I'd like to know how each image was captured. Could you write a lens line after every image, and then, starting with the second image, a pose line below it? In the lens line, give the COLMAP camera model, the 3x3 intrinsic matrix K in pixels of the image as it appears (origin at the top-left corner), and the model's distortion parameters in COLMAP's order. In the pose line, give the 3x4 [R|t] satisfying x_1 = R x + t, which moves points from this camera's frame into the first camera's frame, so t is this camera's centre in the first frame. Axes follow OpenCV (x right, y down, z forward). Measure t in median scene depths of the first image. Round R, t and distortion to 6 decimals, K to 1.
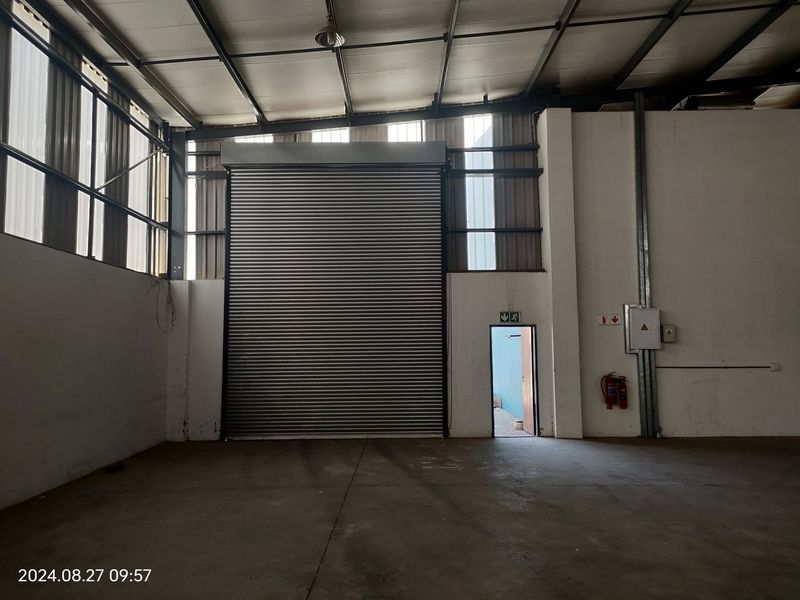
lens RADIAL K [[582.3, 0, 400.0], [0, 582.3, 300.0], [0, 0, 1]] dist [0.068125, -0.072086]
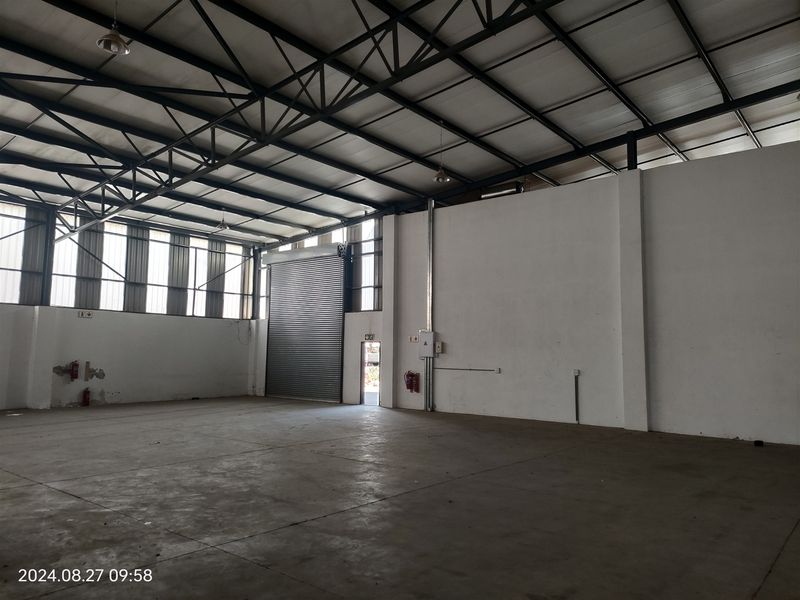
lens RADIAL K [[588.8, 0, 400.0], [0, 588.8, 300.0], [0, 0, 1]] dist [0.078009, -0.089774]
pose [[0.768185, -0.041773, -0.638864, 1.333030], [0.032636, 0.999127, -0.026087, -0.031897], [0.639396, -0.000810, 0.768877, -0.291496]]
